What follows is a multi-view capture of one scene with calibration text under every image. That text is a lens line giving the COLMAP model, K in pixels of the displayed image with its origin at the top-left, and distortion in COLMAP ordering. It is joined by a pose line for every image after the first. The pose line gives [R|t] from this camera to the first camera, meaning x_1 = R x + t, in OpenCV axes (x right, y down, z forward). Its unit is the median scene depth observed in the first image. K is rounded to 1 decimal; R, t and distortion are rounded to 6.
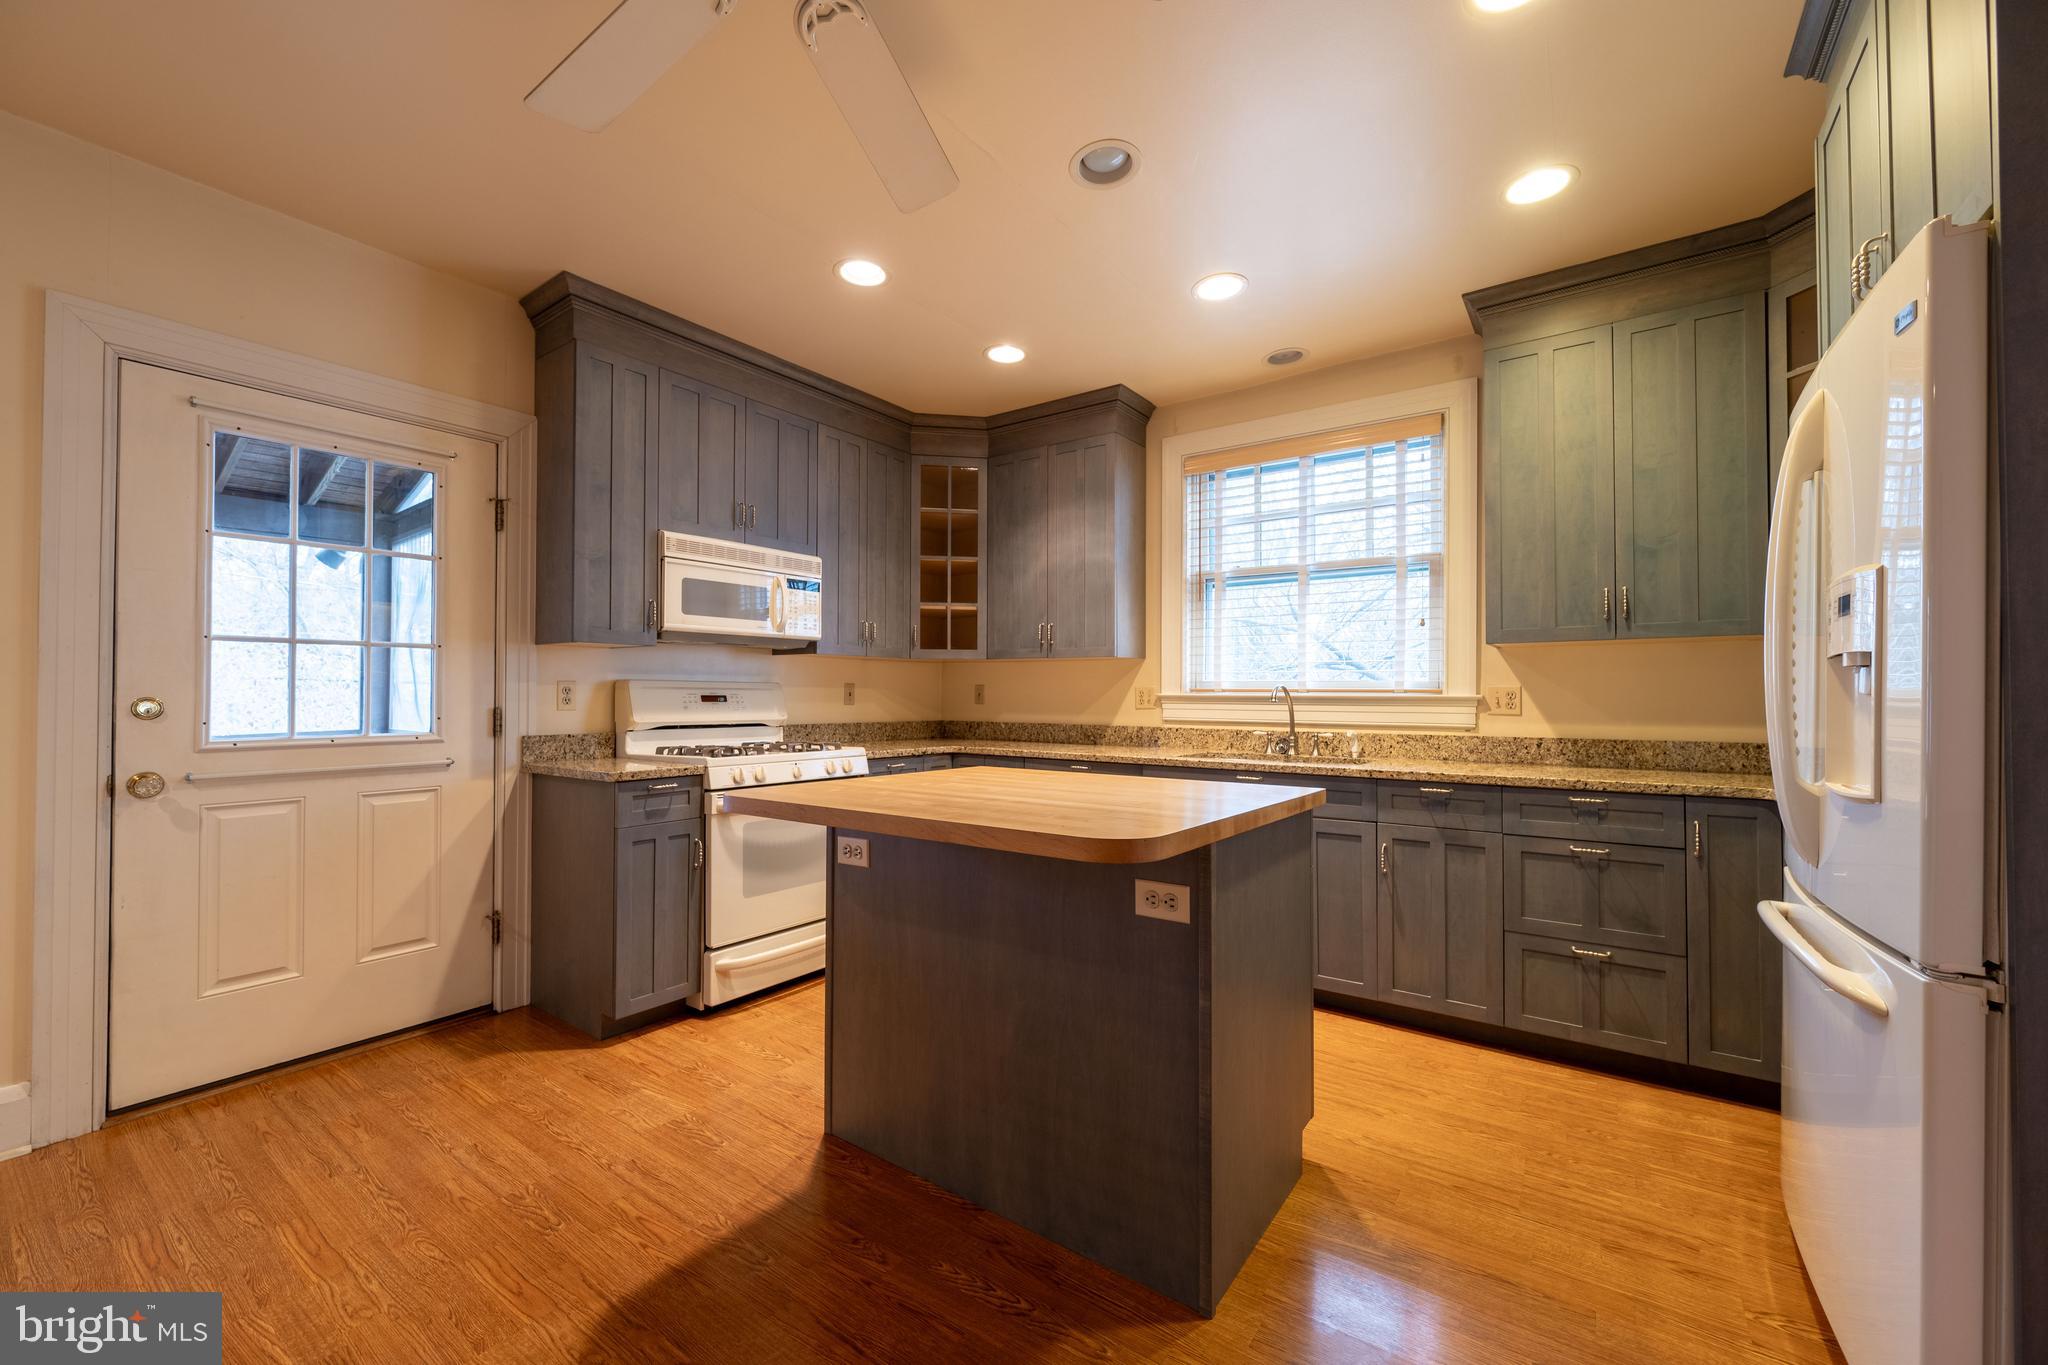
lens RADIAL K [[800.5, 0, 1024.0], [0, 800.5, 682.6], [0, 0, 1]] dist [-0.001093, 0.000103]
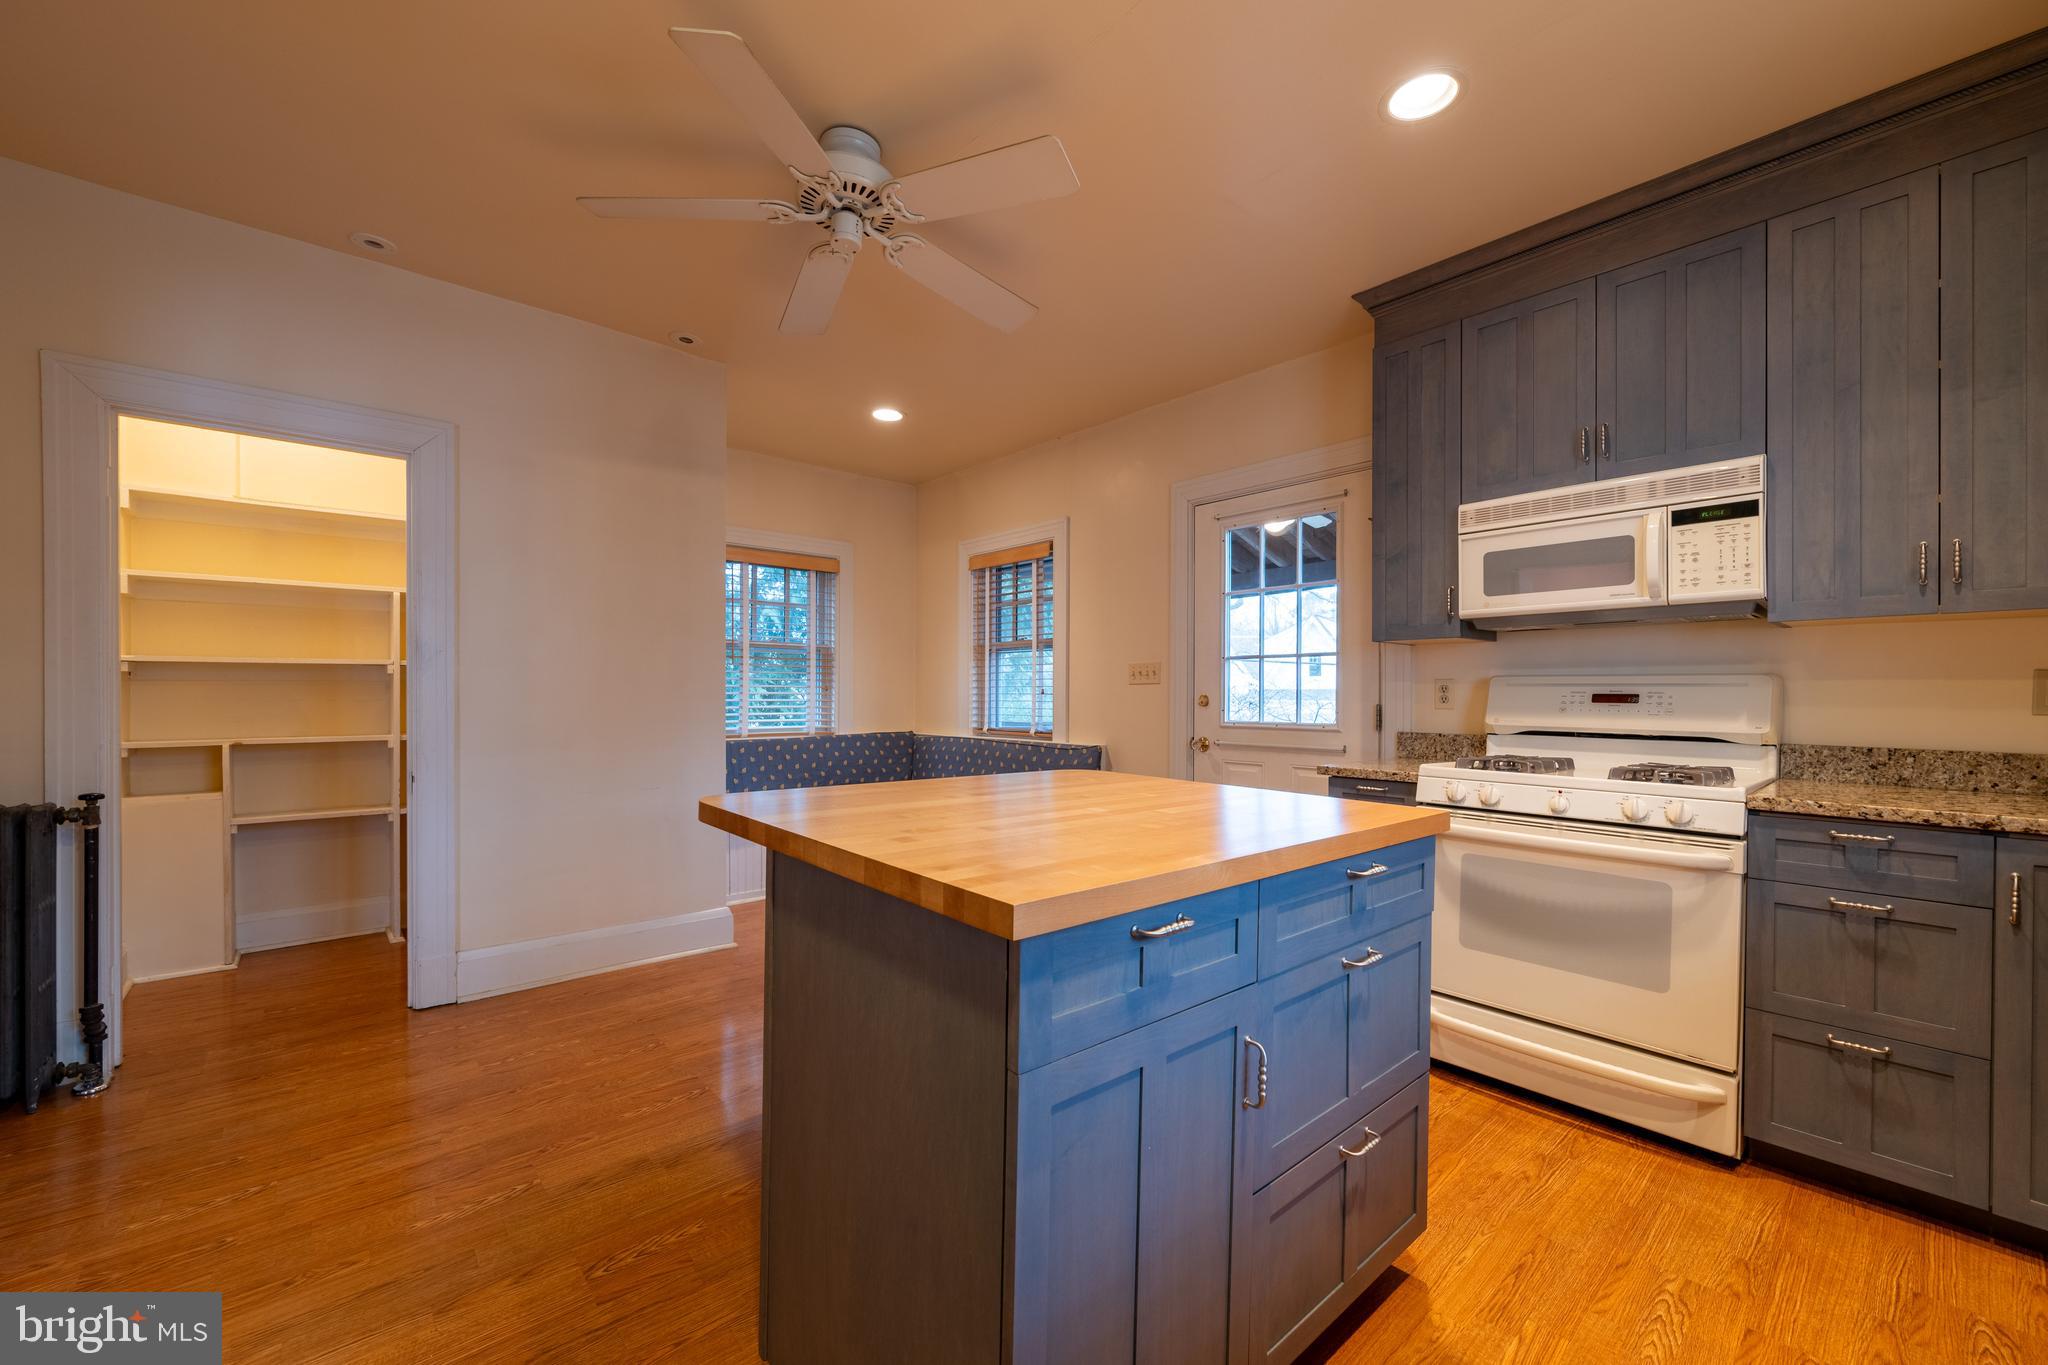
lens RADIAL K [[800.5, 0, 1012.7], [0, 800.5, 696.0], [0, 0, 1]] dist [-0.001093, 0.000103]
pose [[-0.227983, -0.001780, -0.973664, 0.539438], [0.008532, 0.999956, -0.003826, 0.018997], [0.973628, -0.009180, -0.227958, 0.757920]]
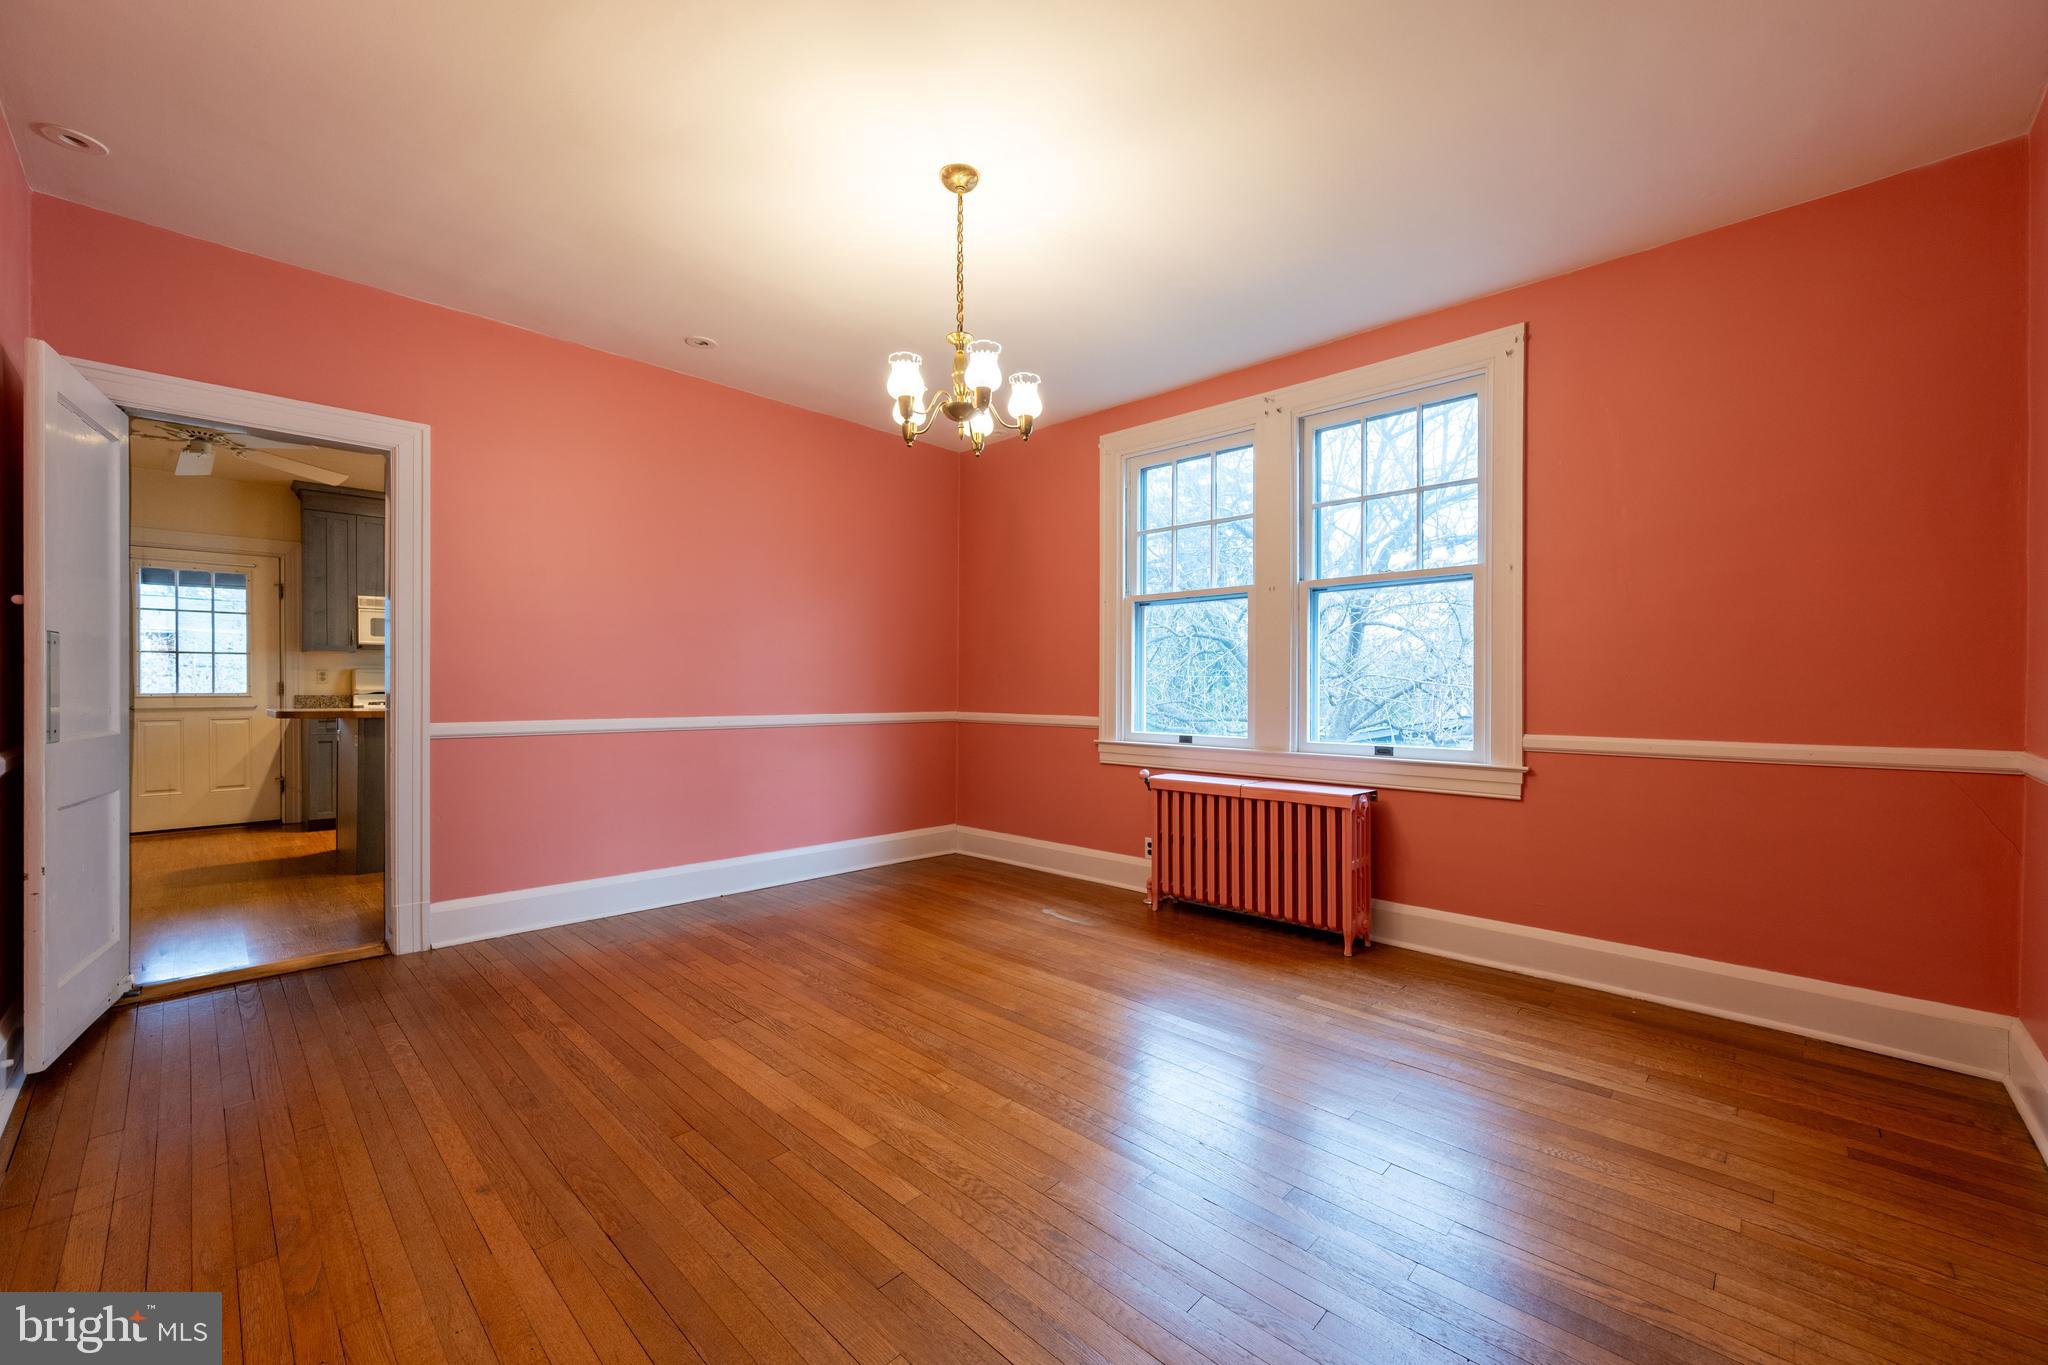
lens RADIAL K [[800.5, 0, 1023.9], [0, 800.5, 688.3], [0, 0, 1]] dist [-0.001093, 0.000103]
pose [[0.988373, -0.006490, -0.151913, 1.629374], [0.008086, 0.999918, 0.009891, 0.043322], [0.151837, -0.011004, 0.988344, -0.812185]]
